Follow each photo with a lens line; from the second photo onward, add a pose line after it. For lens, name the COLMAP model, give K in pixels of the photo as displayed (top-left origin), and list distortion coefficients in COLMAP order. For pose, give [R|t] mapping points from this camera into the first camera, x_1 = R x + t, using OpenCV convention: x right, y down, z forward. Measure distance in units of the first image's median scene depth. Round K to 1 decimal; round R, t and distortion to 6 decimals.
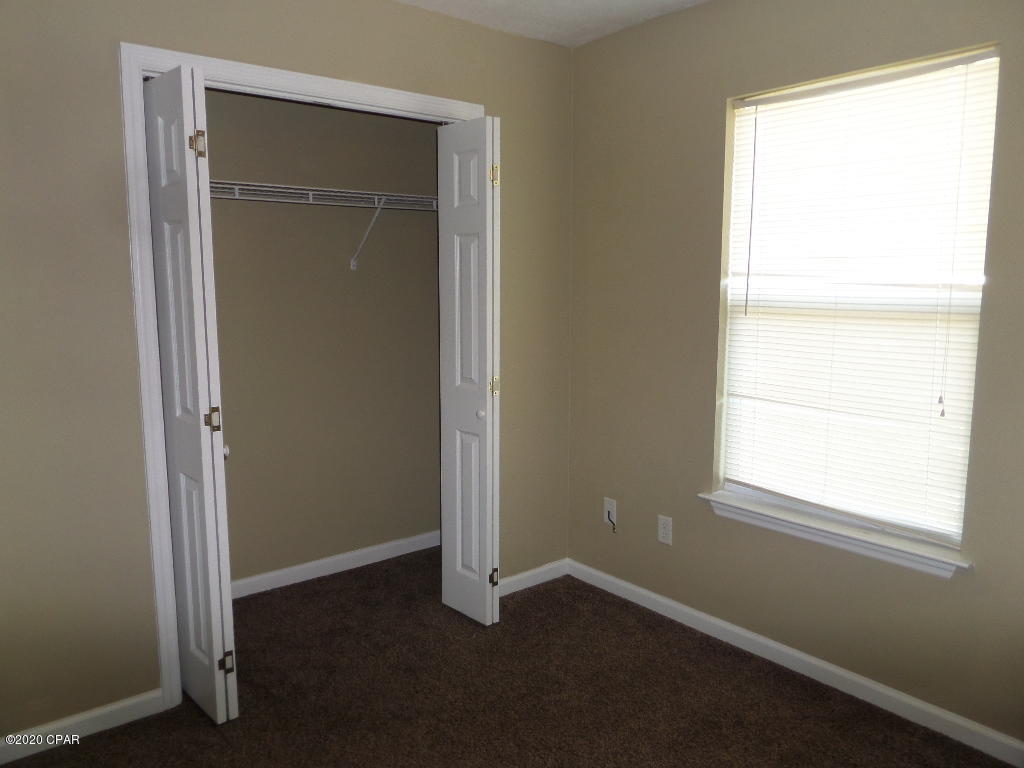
lens RADIAL K [[764.3, 0, 512.0], [0, 764.3, 384.0], [0, 0, 1]] dist [-0.000878, -0.000225]
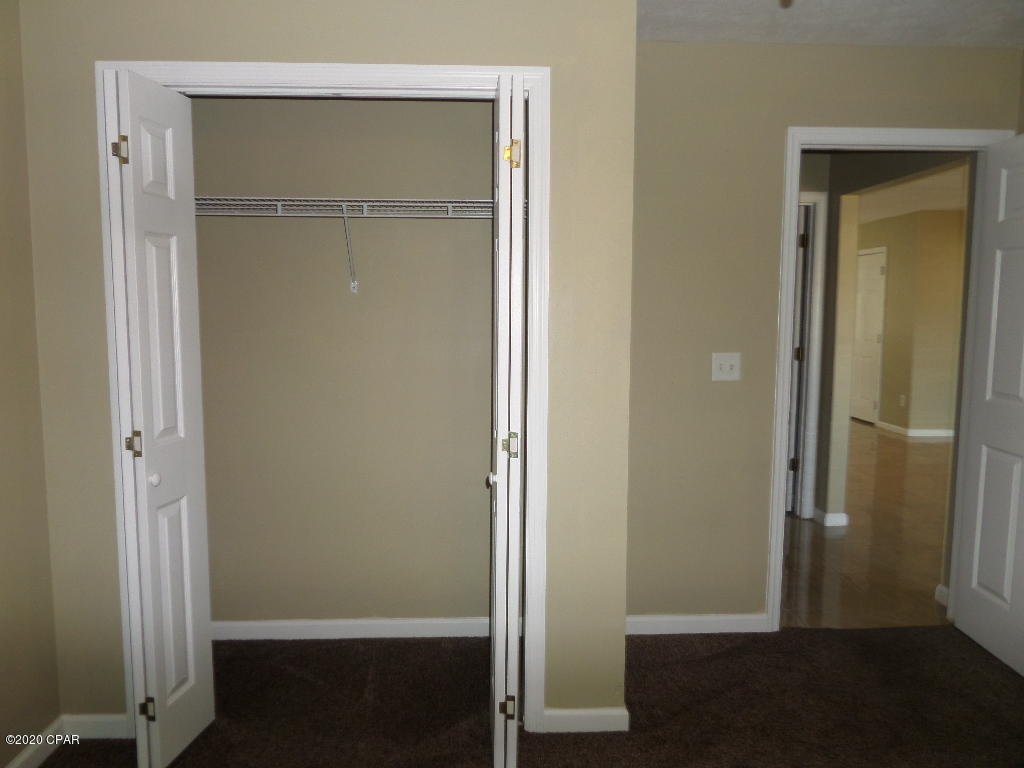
lens RADIAL K [[803.1, 0, 512.0], [0, 803.1, 384.0], [0, 0, 1]] dist [-0.036756, -0.001171]
pose [[0.796283, 0.073583, -0.600432, 0.479937], [-0.095911, 0.995376, -0.005212, -0.057014], [0.597272, 0.061738, 0.799659, 0.393884]]
